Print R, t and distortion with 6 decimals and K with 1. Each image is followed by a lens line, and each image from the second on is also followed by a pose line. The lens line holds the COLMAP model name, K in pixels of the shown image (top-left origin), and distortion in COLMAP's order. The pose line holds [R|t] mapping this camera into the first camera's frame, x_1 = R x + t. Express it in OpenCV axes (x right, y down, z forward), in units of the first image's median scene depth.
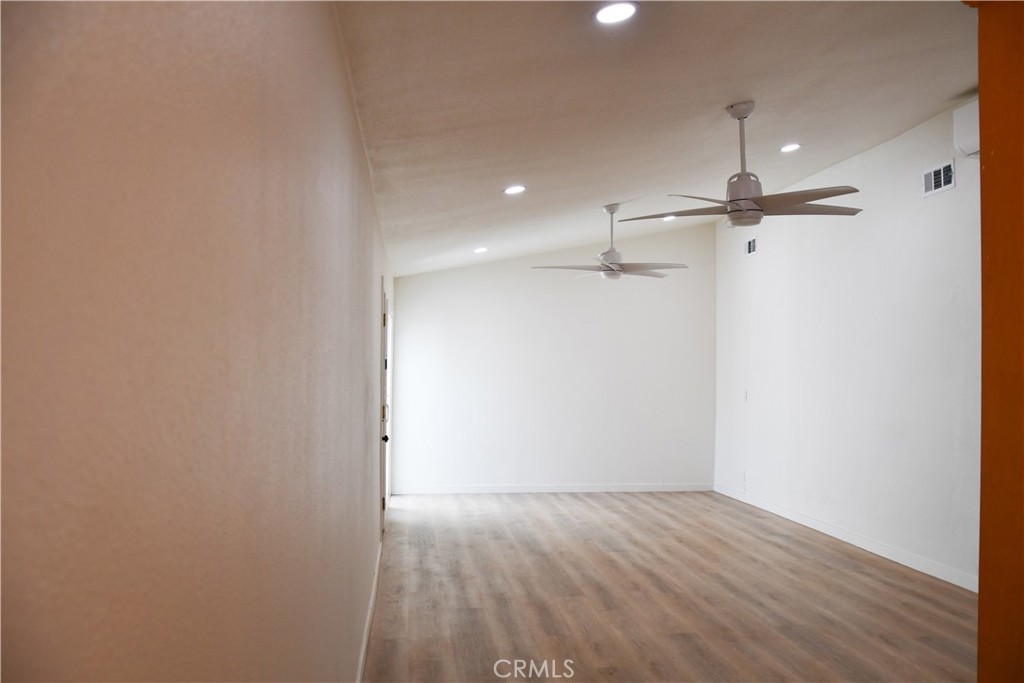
lens RADIAL K [[798.5, 0, 516.0], [0, 798.5, 345.2], [0, 0, 1]] dist [-0.160534, 0.120390]
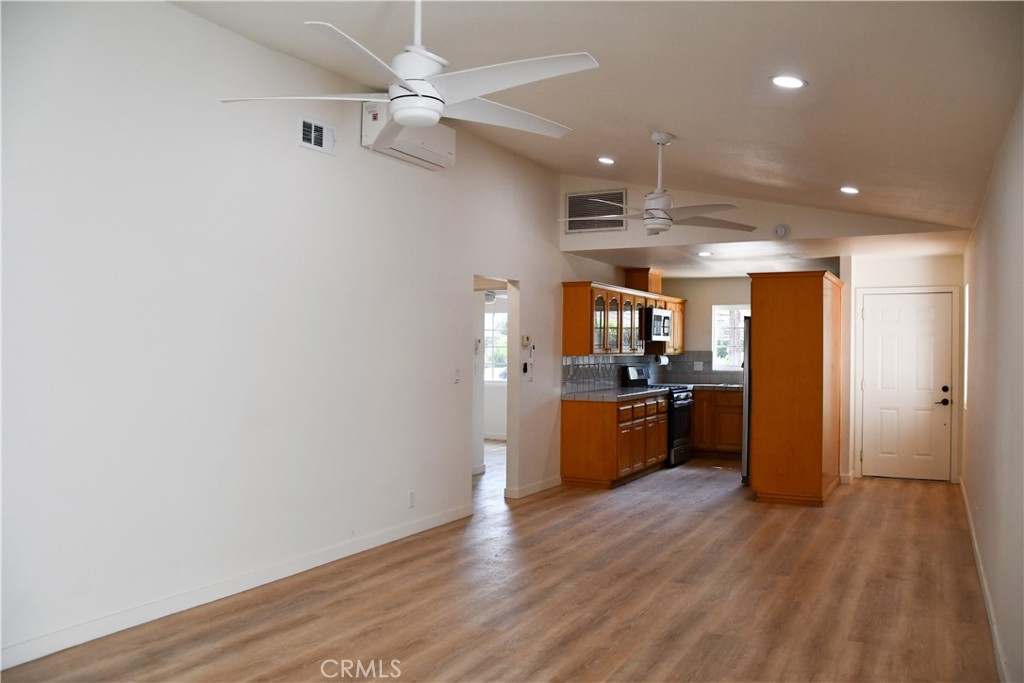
lens RADIAL K [[798.5, 0, 516.0], [0, 798.5, 345.2], [0, 0, 1]] dist [-0.160534, 0.120390]
pose [[-0.809635, -0.015262, 0.586735, -0.222704], [-0.032909, 0.999270, -0.019417, 0.050474], [-0.586010, -0.035030, -0.809546, 1.822556]]
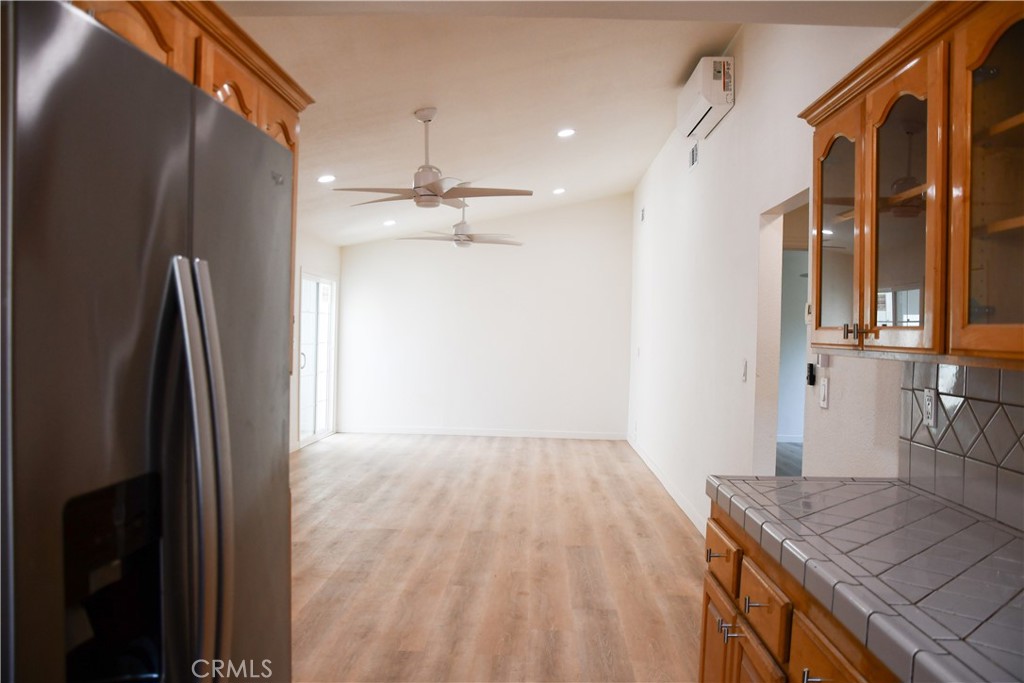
lens RADIAL K [[798.5, 0, 516.0], [0, 798.5, 345.2], [0, 0, 1]] dist [-0.160534, 0.120390]
pose [[0.986388, 0.011196, -0.164055, 0.552970], [-0.003615, 0.998915, 0.046432, 0.007110], [0.164397, -0.045206, 0.985358, -0.200708]]
